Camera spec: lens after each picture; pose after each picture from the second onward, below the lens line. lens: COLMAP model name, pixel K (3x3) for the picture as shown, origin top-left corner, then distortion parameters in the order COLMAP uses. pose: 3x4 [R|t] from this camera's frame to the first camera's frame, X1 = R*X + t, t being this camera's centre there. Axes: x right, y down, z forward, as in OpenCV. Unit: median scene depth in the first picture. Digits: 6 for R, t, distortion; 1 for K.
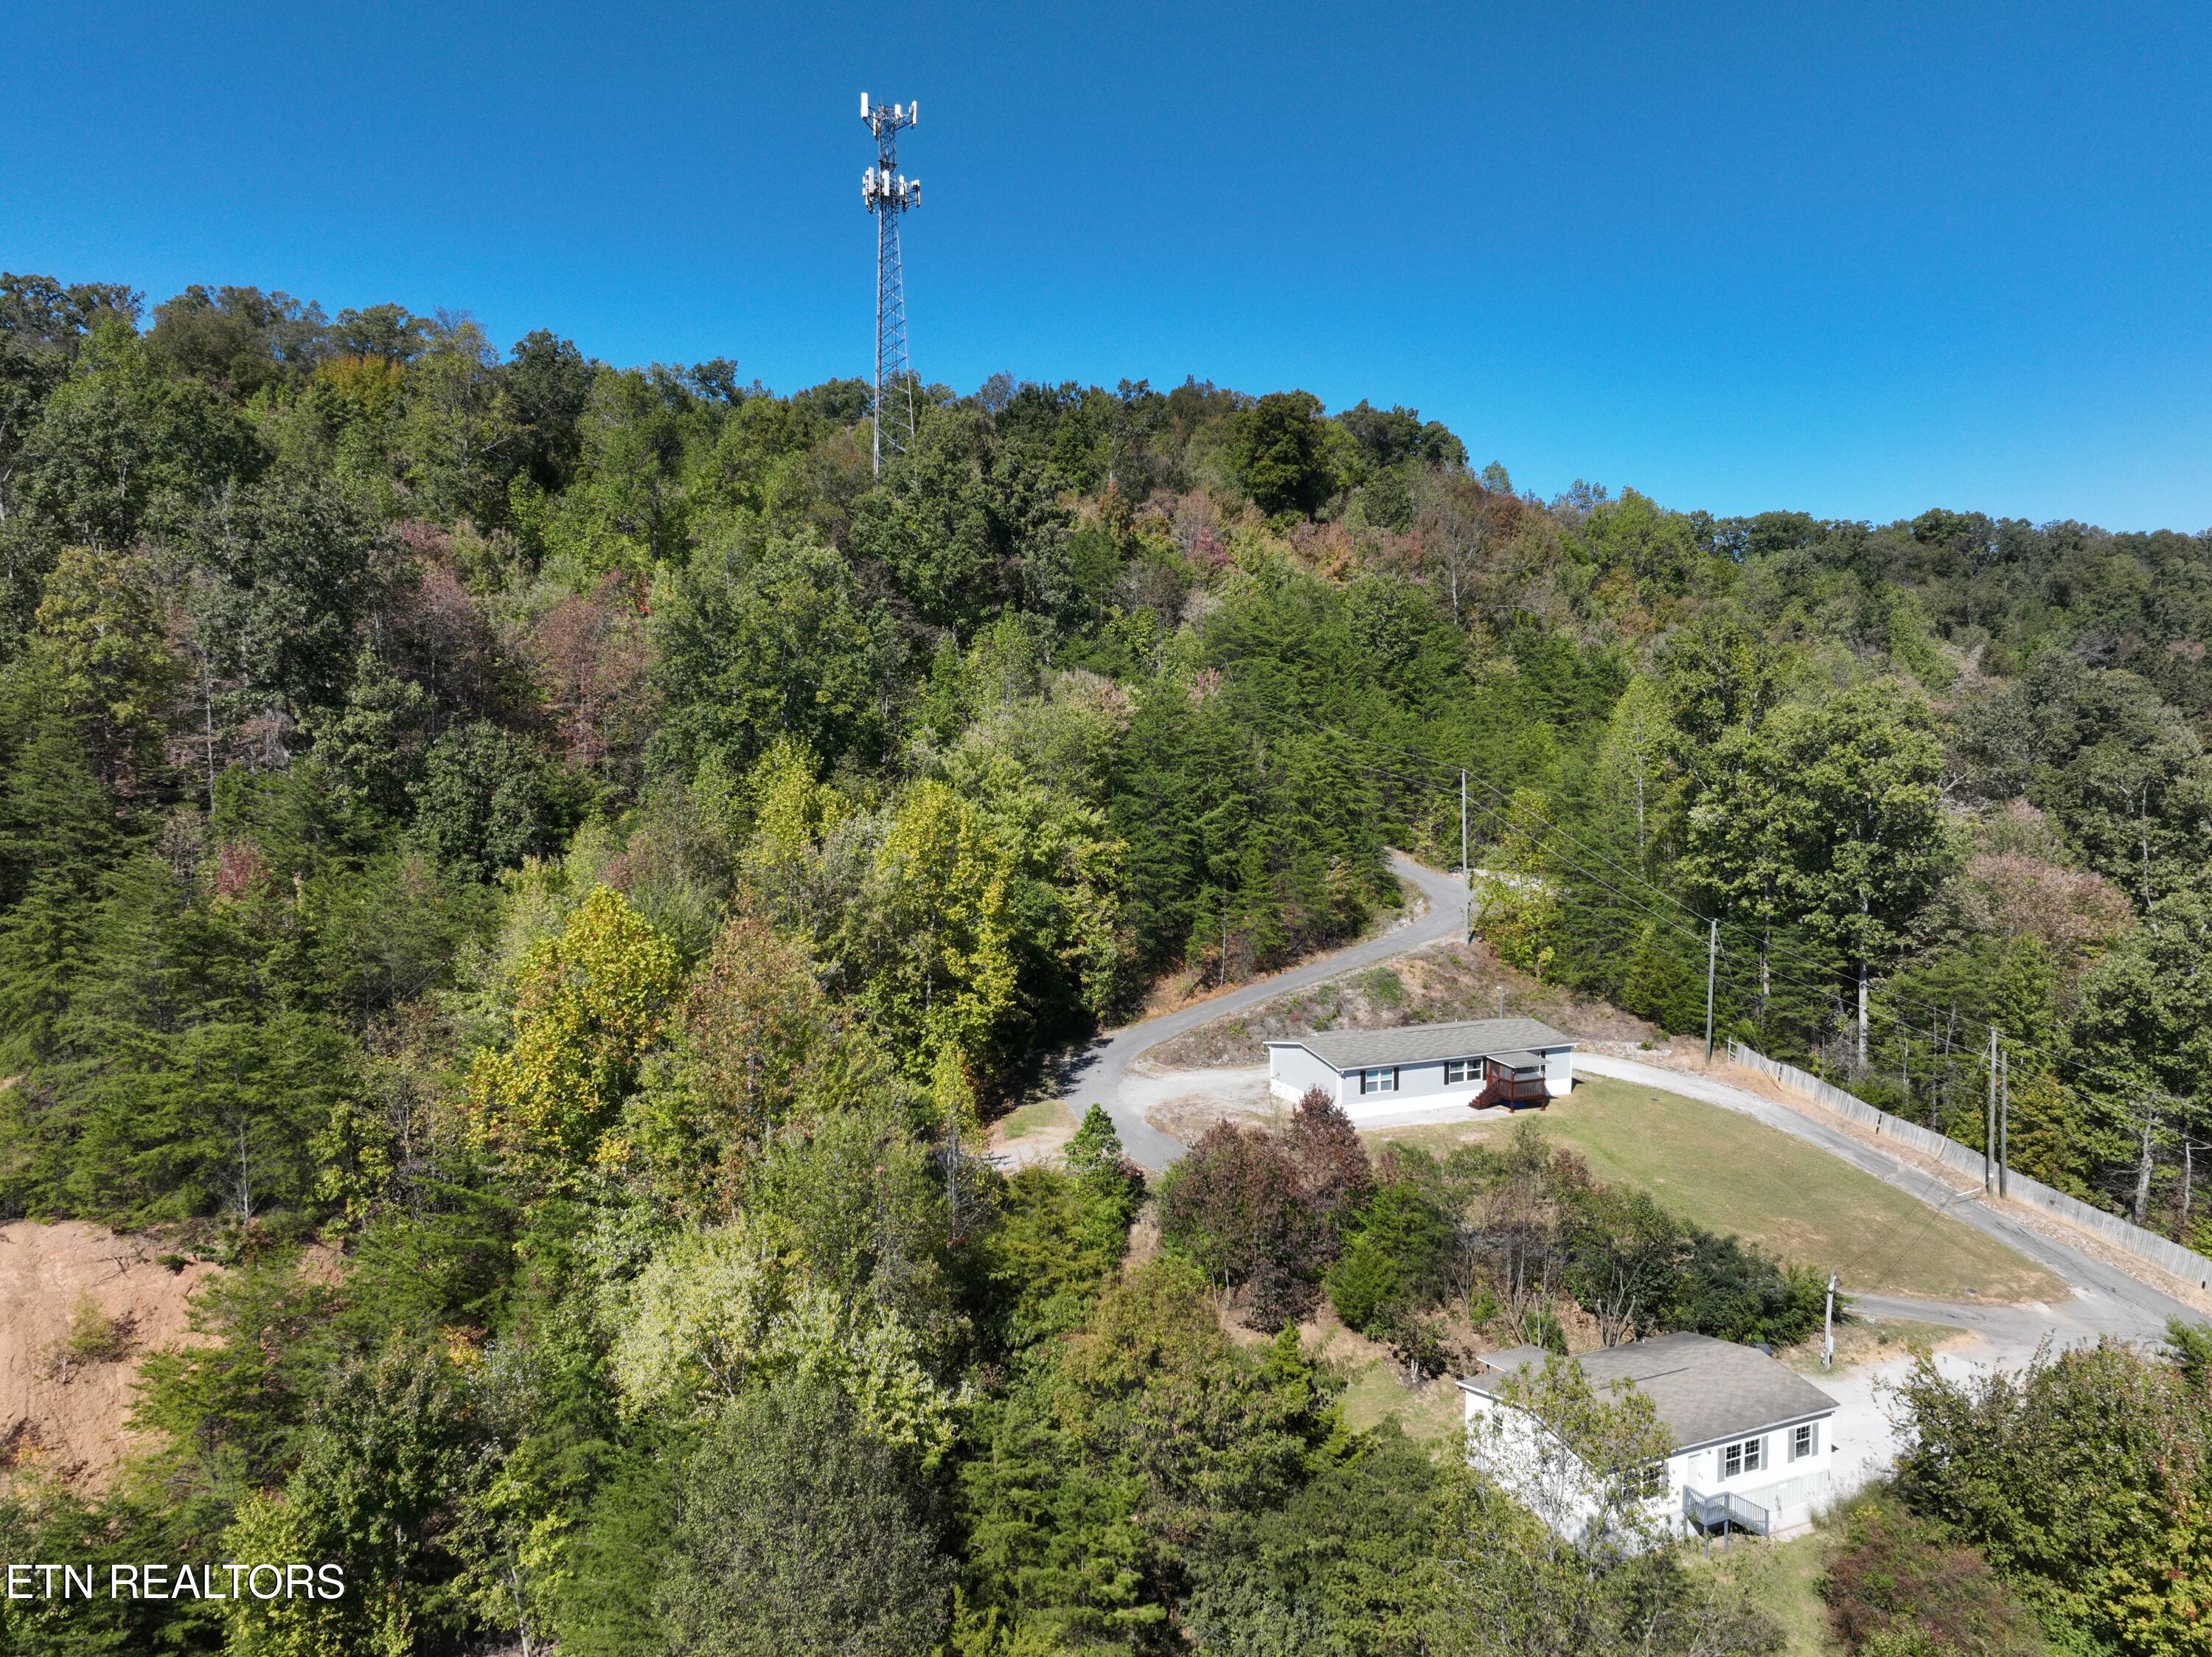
lens RADIAL K [[1545.2, 0, 1096.4], [0, 1545.2, 842.5], [0, 0, 1]] dist [-0.000890, 0.017630]
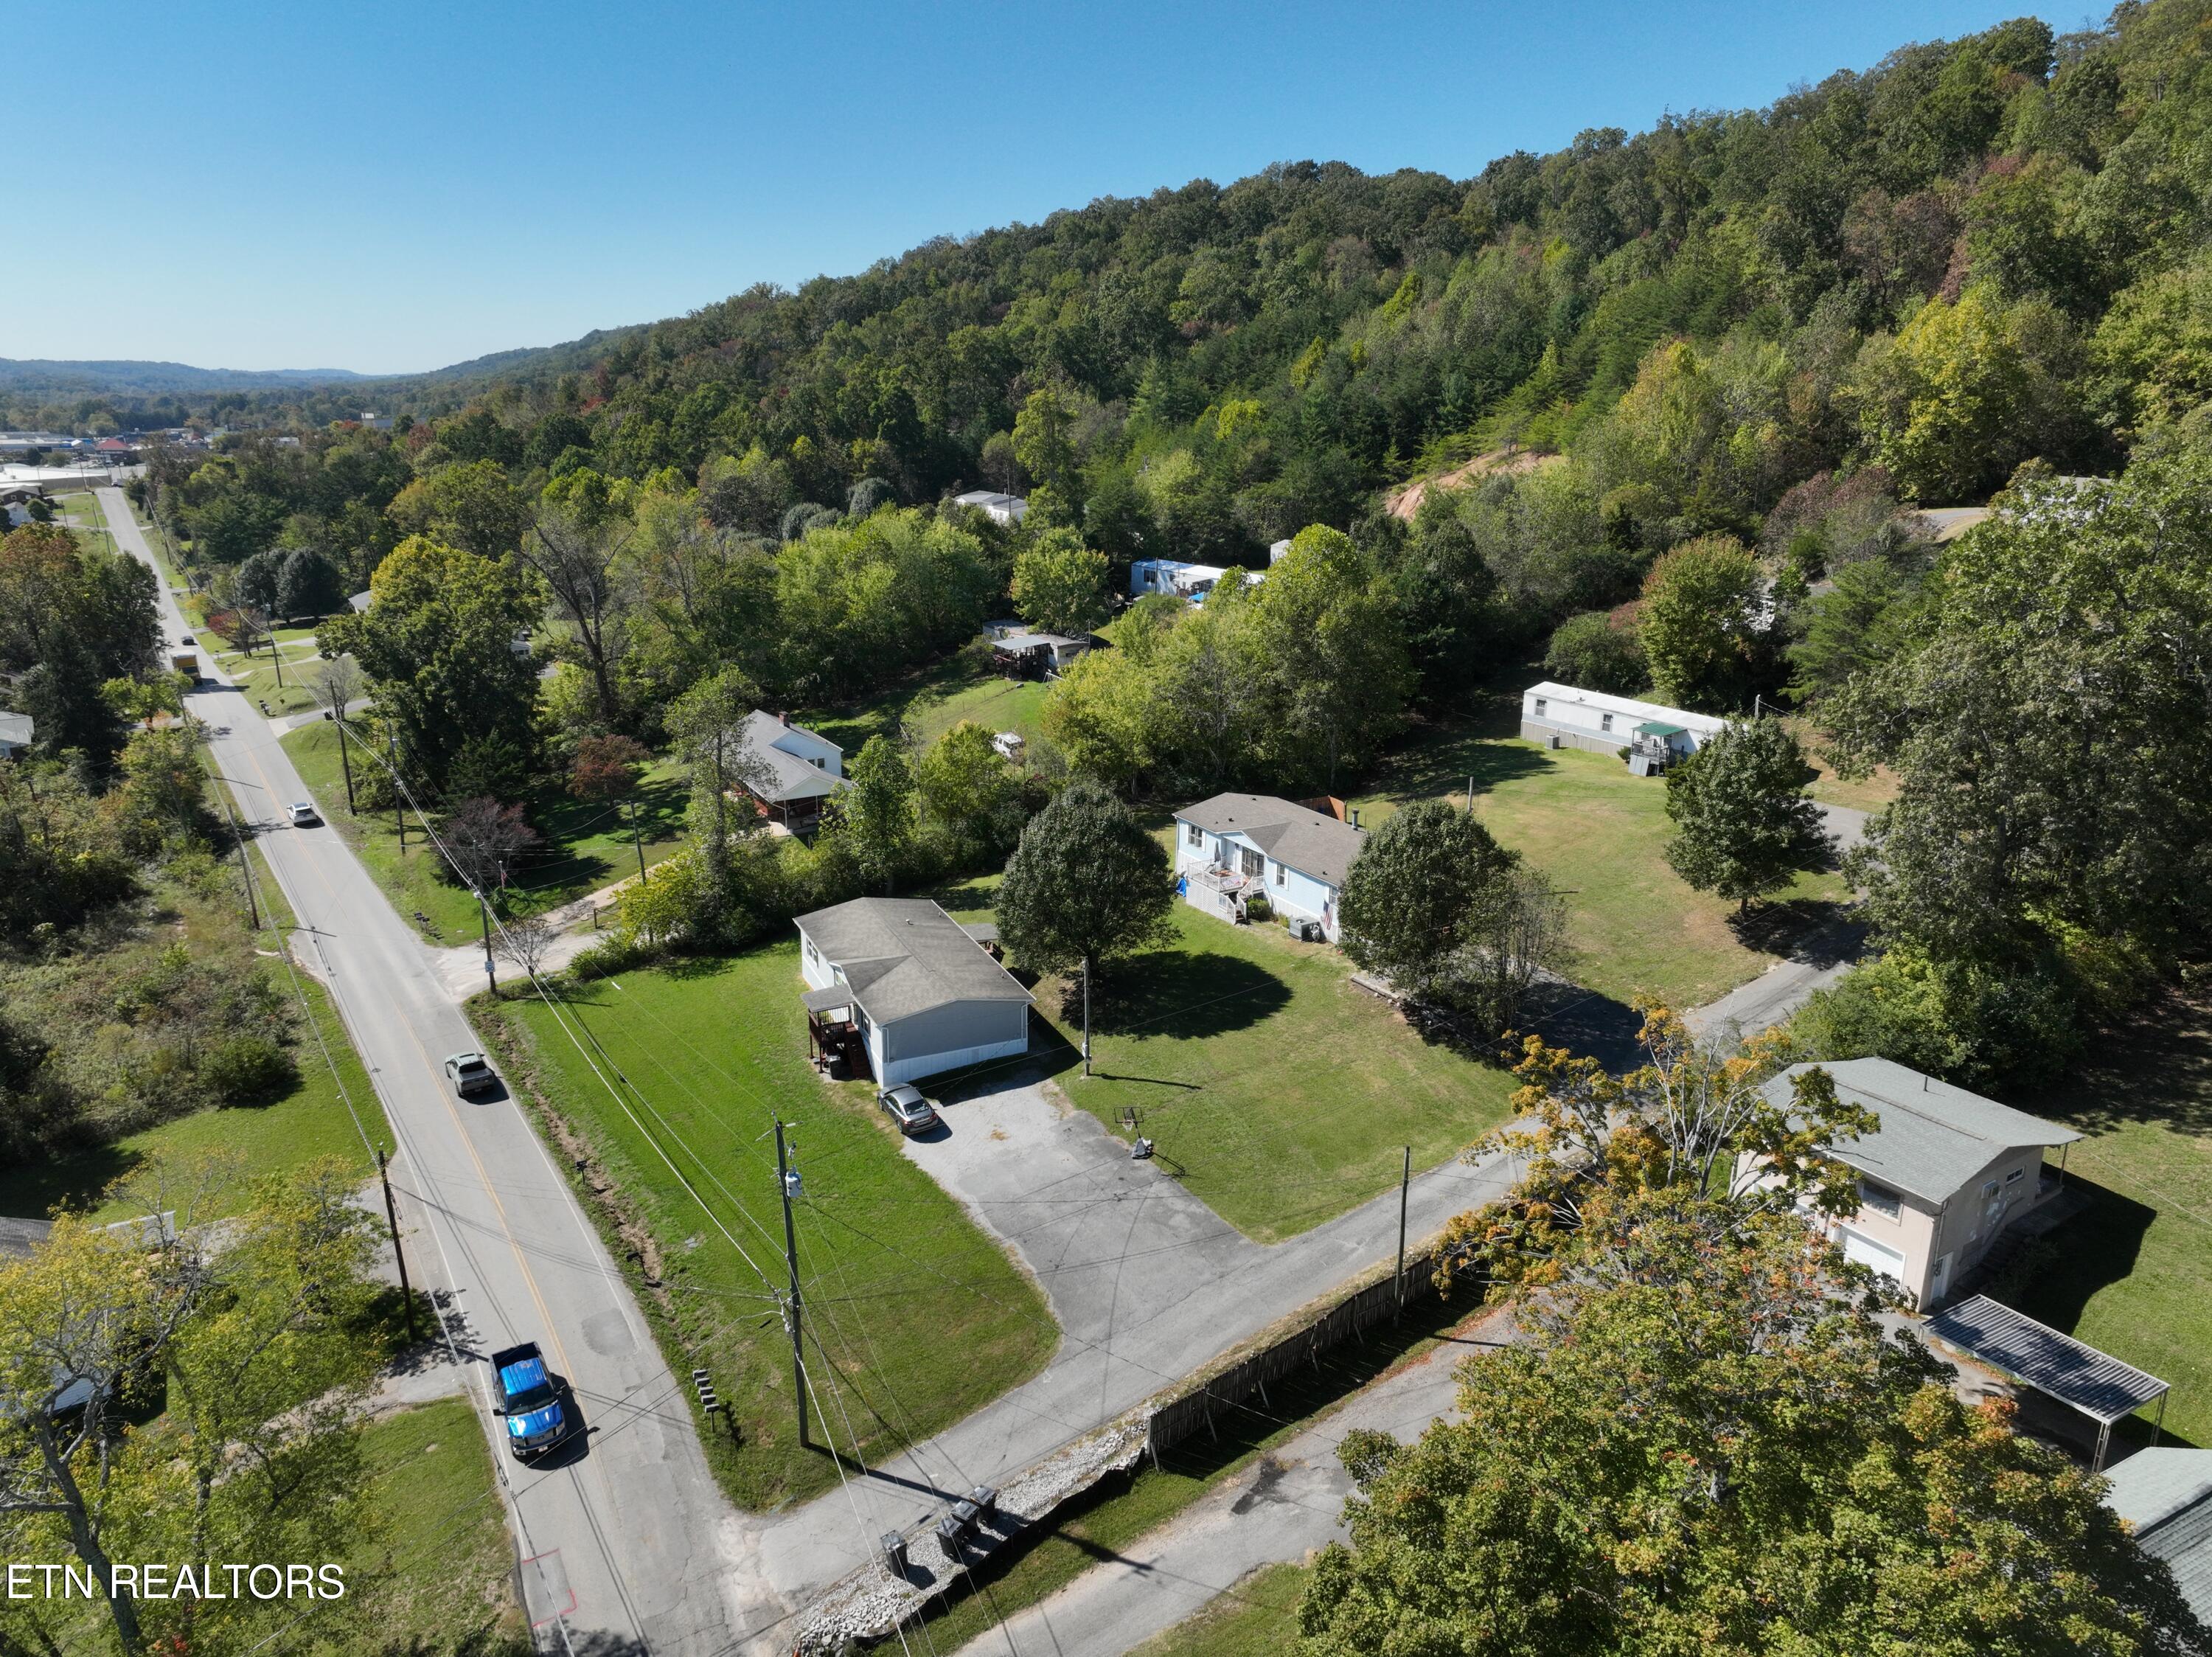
lens RADIAL K [[1545.2, 0, 1118.4], [0, 1545.2, 824.0], [0, 0, 1]] dist [-0.000890, 0.017630]
pose [[-0.012871, 0.282189, -0.959272, 1.451476], [-0.077332, 0.956198, 0.282322, 0.085357], [0.996922, 0.077816, 0.009515, 0.089135]]
